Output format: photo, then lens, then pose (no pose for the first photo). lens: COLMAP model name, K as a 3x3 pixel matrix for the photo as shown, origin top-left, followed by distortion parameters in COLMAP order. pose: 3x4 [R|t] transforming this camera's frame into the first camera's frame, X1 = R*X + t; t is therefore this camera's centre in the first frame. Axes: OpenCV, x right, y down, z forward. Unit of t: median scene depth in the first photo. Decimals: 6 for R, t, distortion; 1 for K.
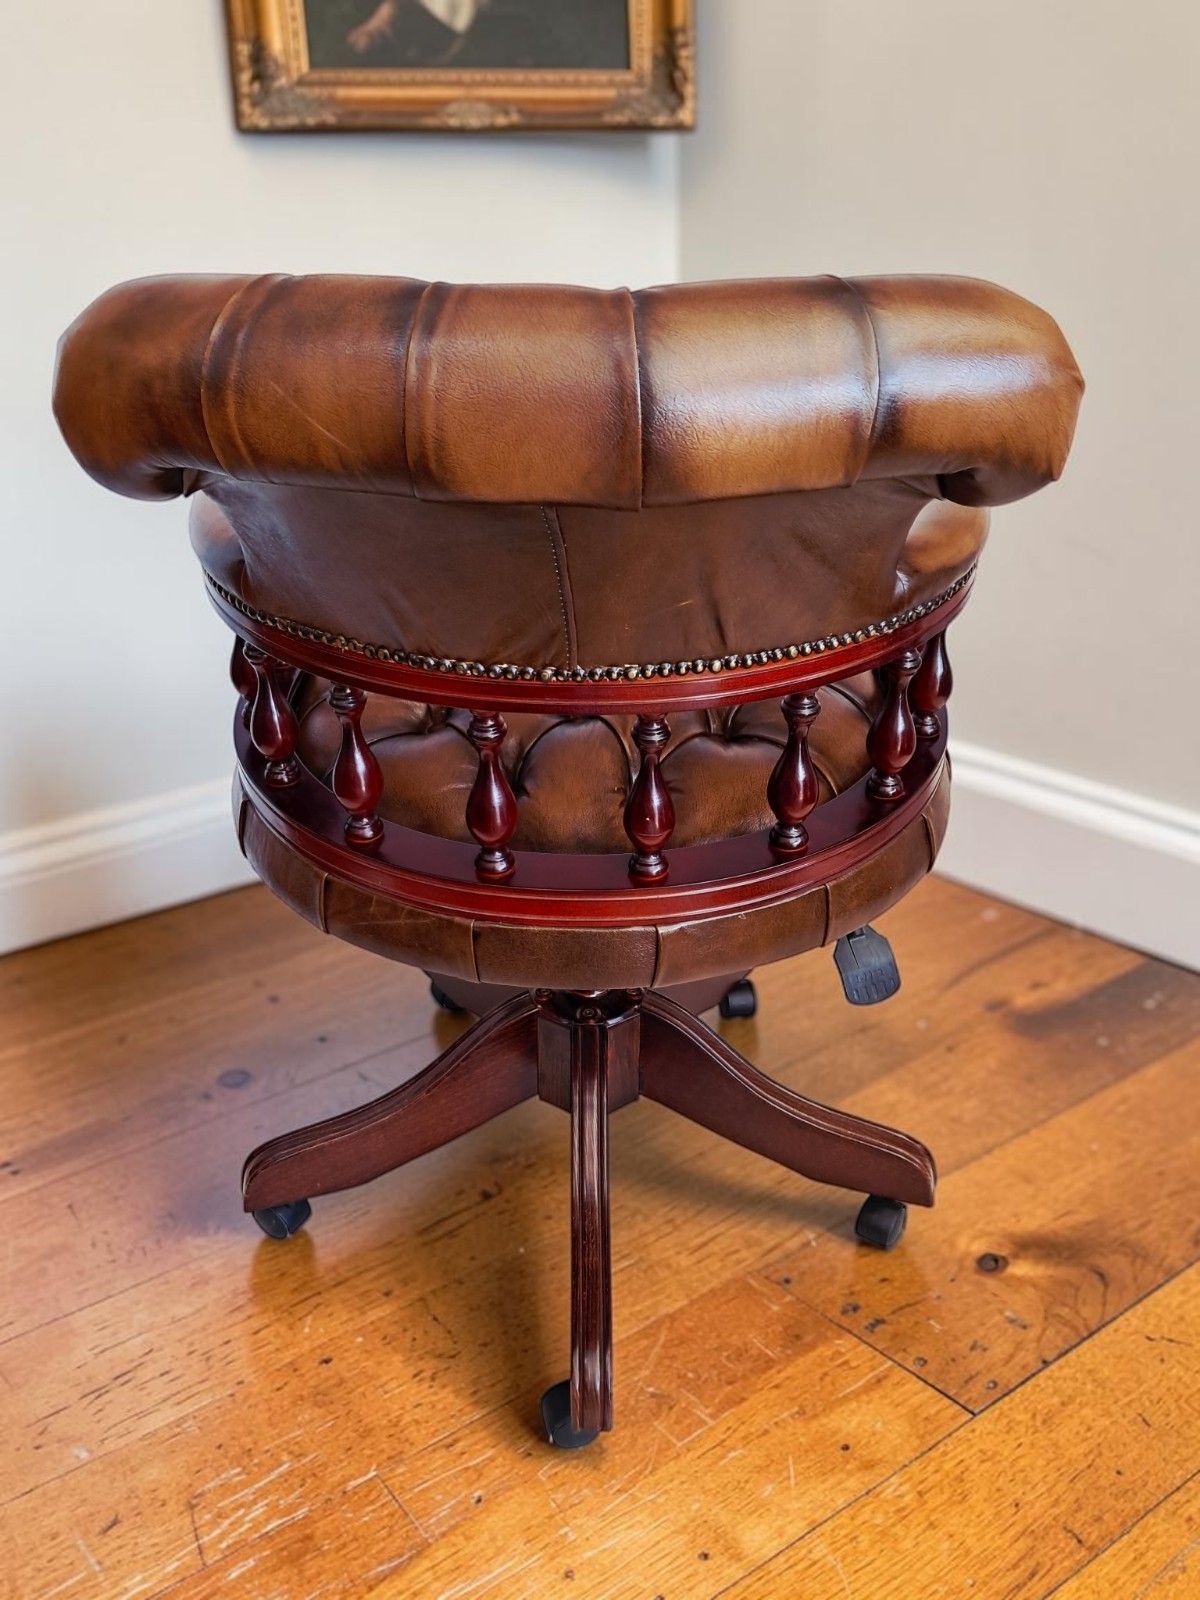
lens RADIAL K [[1264.3, 0, 612.8], [0, 1264.3, 782.9], [0, 0, 1]] dist [-0.000288, -0.028607]
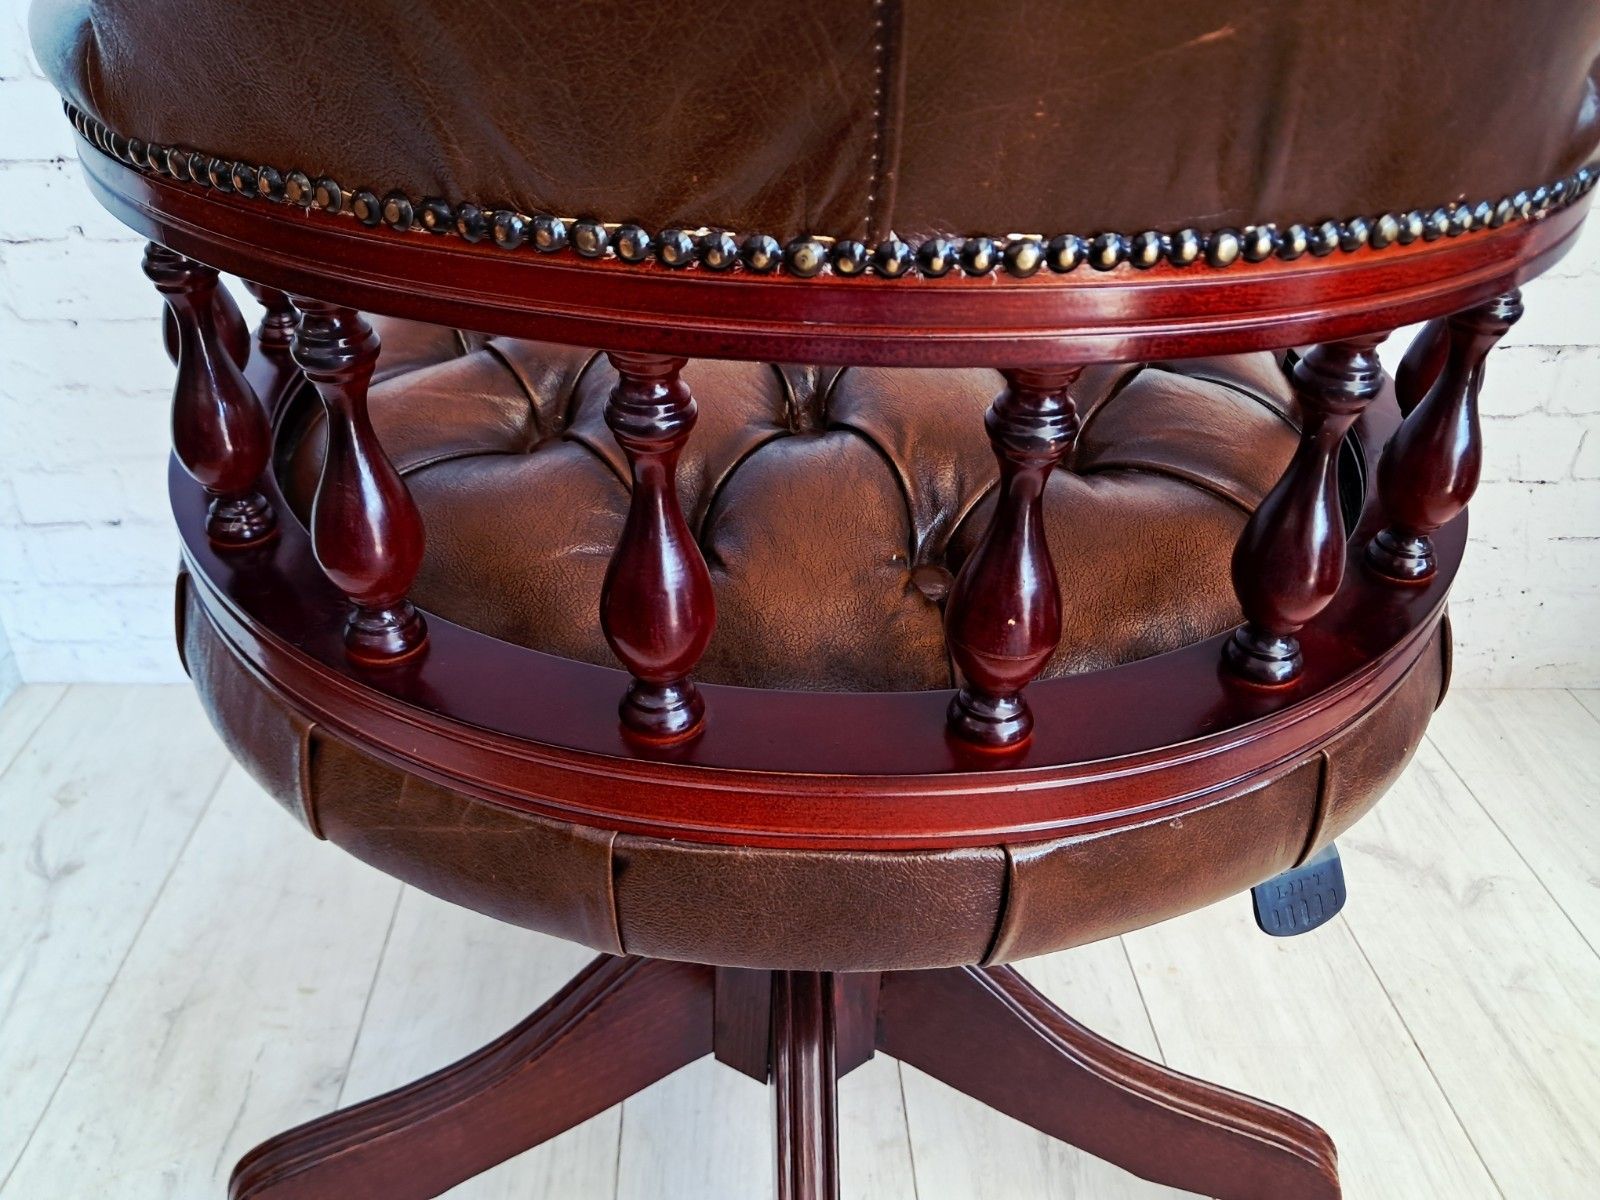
lens RADIAL K [[1264.3, 0, 804.7], [0, 1264.3, 584.1], [0, 0, 1]] dist [-0.000288, -0.028607]
pose [[0.998982, 0.010225, 0.043941, -0.061941], [-0.010847, 0.999844, 0.013962, 0.009457], [-0.043791, -0.014424, 0.998937, 0.535327]]
